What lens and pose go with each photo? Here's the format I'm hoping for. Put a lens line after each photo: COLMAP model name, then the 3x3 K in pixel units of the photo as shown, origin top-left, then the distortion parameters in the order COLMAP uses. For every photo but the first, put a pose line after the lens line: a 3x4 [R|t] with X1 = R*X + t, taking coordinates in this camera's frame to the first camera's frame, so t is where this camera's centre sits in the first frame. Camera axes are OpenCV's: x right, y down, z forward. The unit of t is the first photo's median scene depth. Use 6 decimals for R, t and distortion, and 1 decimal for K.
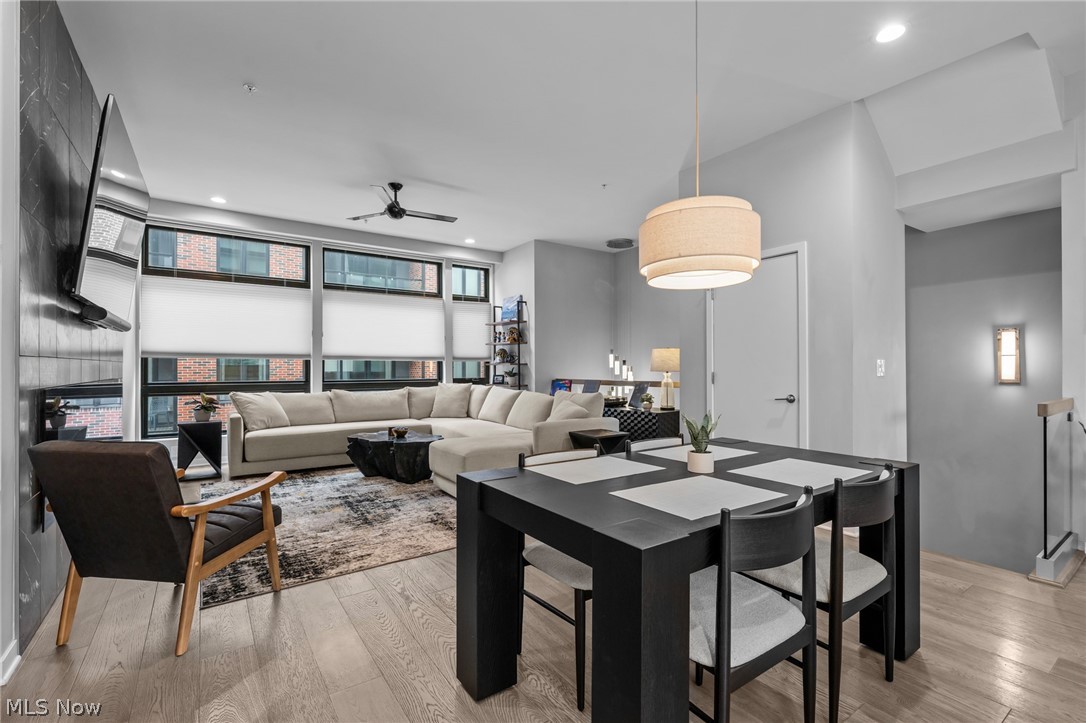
lens RADIAL K [[487.5, 0, 547.0], [0, 487.5, 363.3], [0, 0, 1]] dist [0.002627, 0.000267]
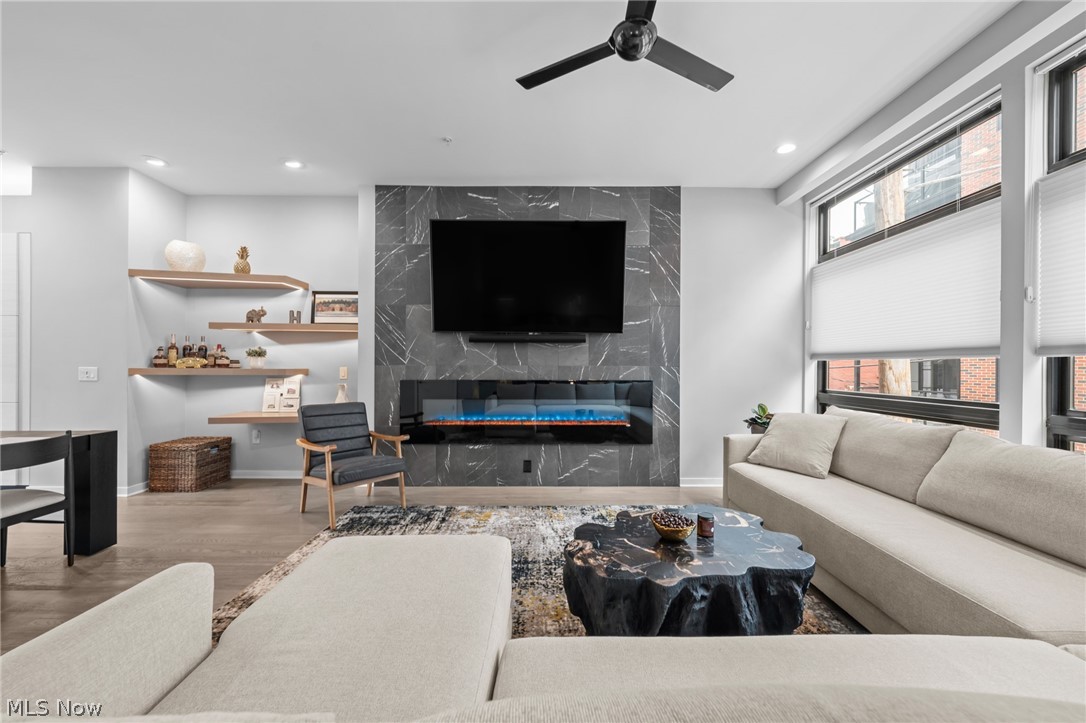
lens RADIAL K [[412.9, 0, 546.5], [0, 412.9, 366.1], [0, 0, 1]] dist [0.000193, 0.000066]
pose [[-0.567619, -0.001938, -0.823289, 0.053644], [0.002472, 0.999989, -0.004059, 0.000289], [0.823288, -0.004339, -0.567607, 1.007470]]
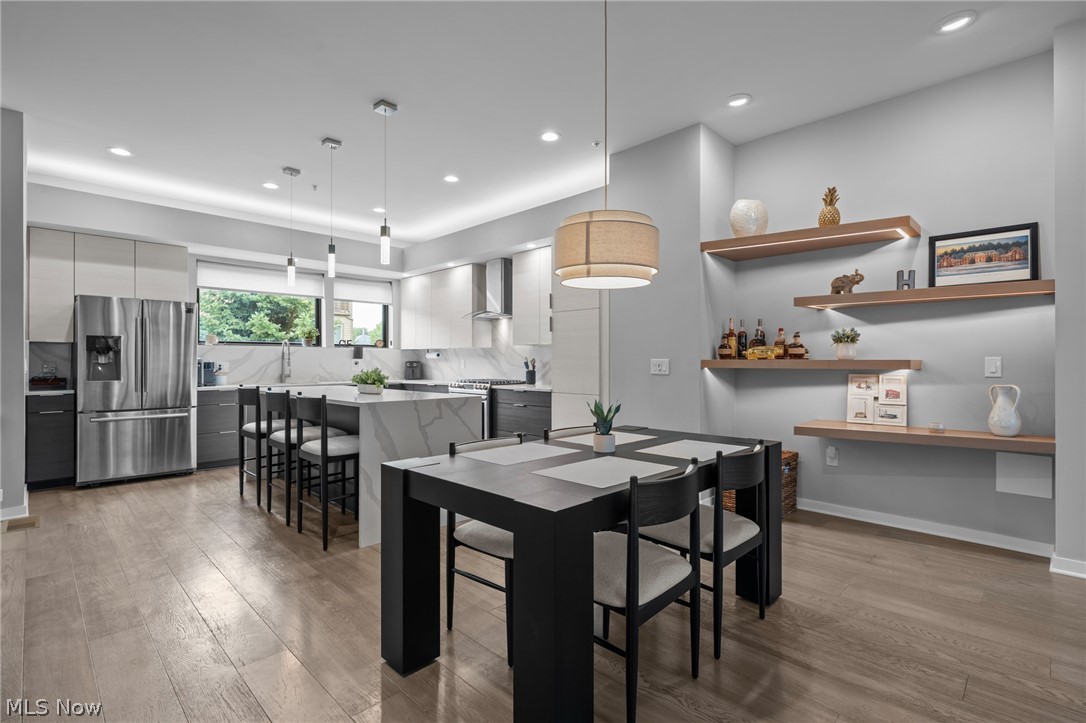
lens RADIAL K [[512.0, 0, 547.9], [0, 512.0, 360.1], [0, 0, 1]] dist [-0.001127, -0.000358]
pose [[-0.983571, 0.001471, -0.180518, 0.219374], [0.003245, 0.999949, -0.009533, 0.005399], [0.180495, -0.009963, -0.983525, 0.721322]]
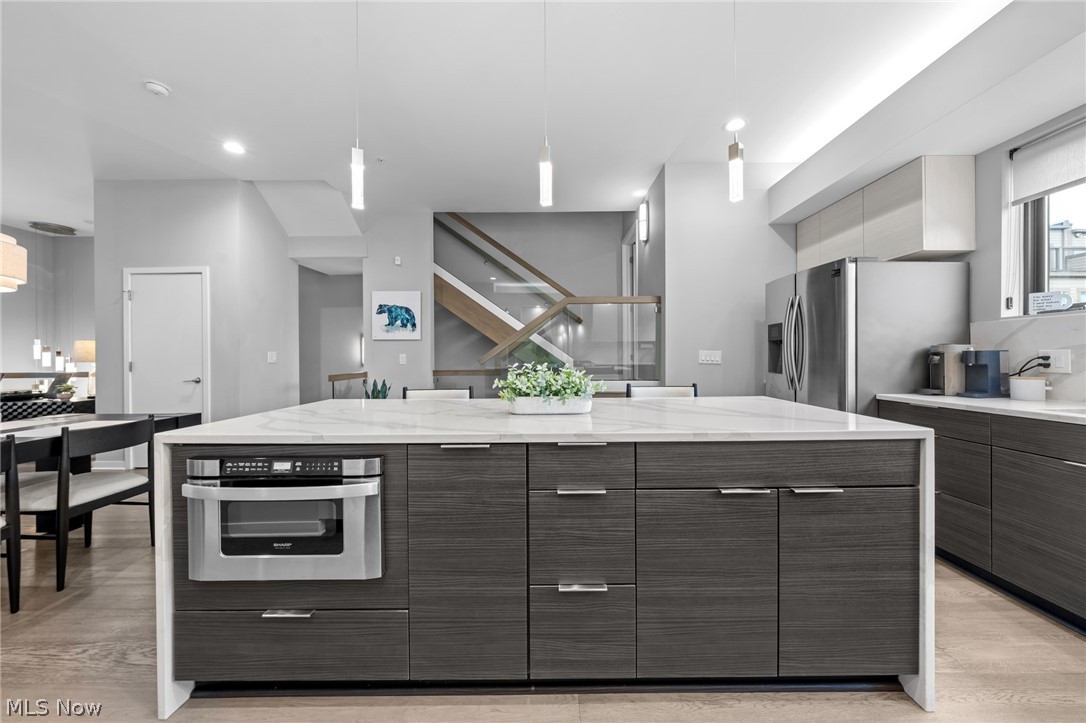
lens RADIAL K [[369.3, 0, 547.9], [0, 369.3, 358.9], [0, 0, 1]] dist [0.000092, 0.000022]
pose [[0.570961, -0.009601, 0.820921, 0.138790], [0.000985, 0.999939, 0.011010, 0.001742], [-0.820977, -0.005478, 0.570935, -0.254331]]
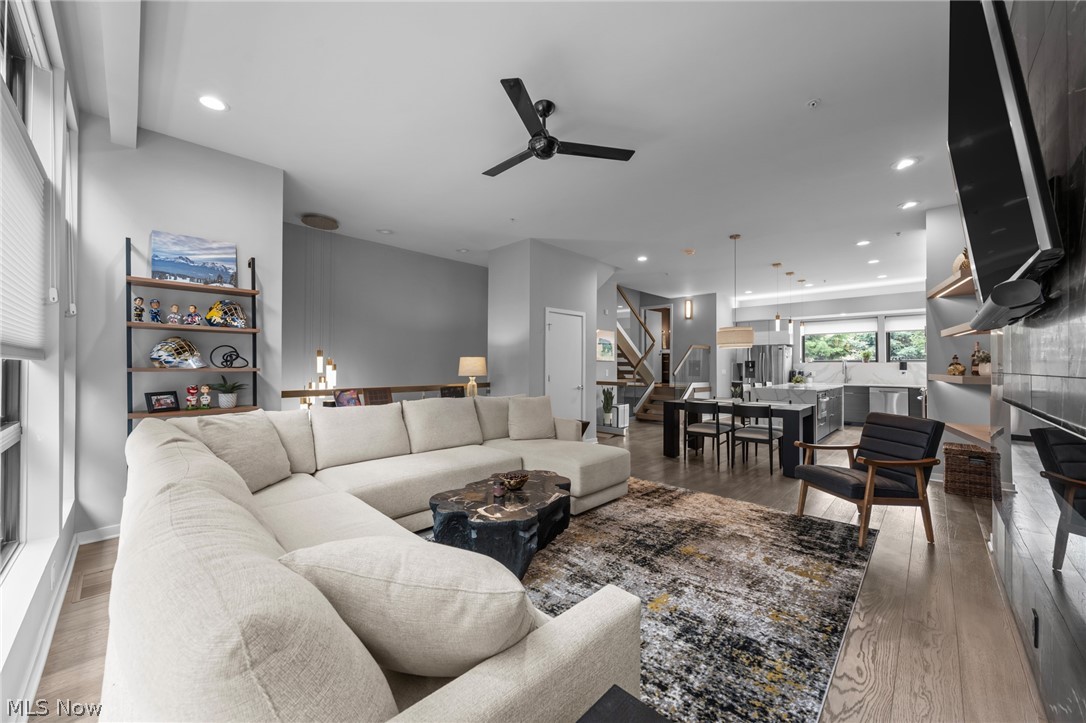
lens RADIAL K [[403.7, 0, 543.0], [0, 403.7, 361.5], [0, 0, 1]] dist [-0.007304, -0.000023]
pose [[-0.184892, 0.012382, 0.982681, -0.742124], [-0.011112, 0.999830, -0.014689, -0.005979], [-0.982696, -0.013636, -0.184723, 0.959985]]
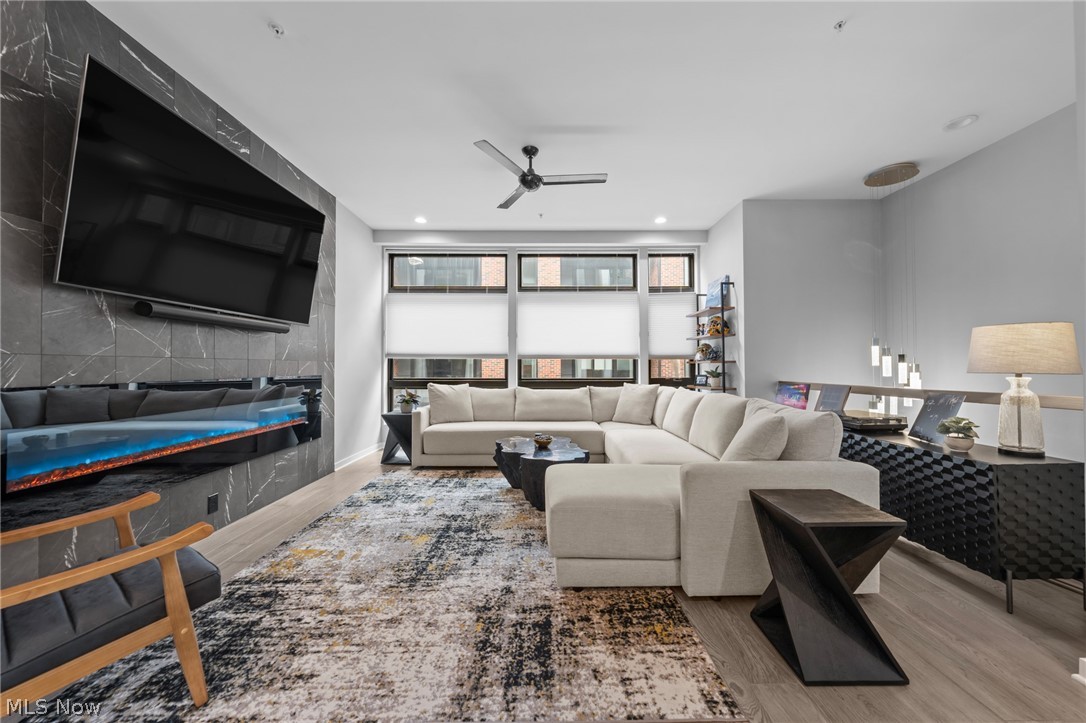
lens RADIAL K [[381.9, 0, 547.3], [0, 381.9, 360.2], [0, 0, 1]] dist [-0.003628, -0.000107]
pose [[0.822483, -0.009378, -0.568713, 0.076156], [0.004830, 0.999943, -0.009505, 0.004757], [0.568769, 0.005071, 0.822481, 0.413570]]
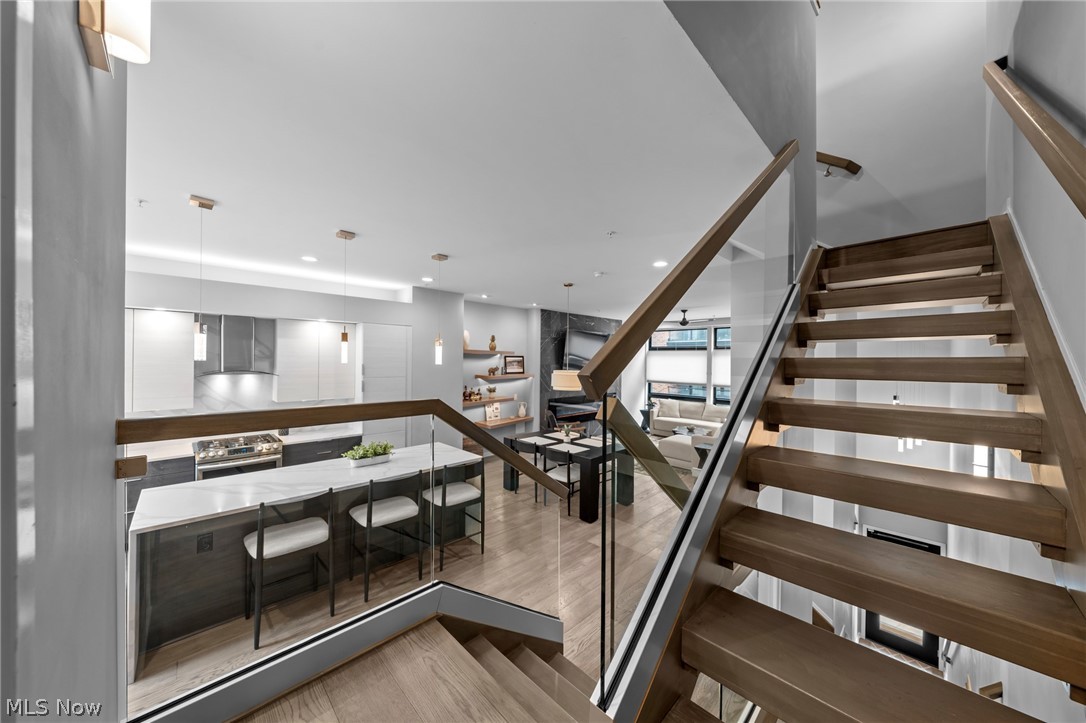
lens RADIAL K [[369.3, 0, 547.9], [0, 369.3, 358.9], [0, 0, 1]] dist [0.000092, 0.000022]
pose [[0.170270, 0.003131, -0.985393, 1.006860], [-0.006172, 0.999979, 0.002111, -0.136860], [0.985378, 0.005722, 0.170285, 0.135602]]
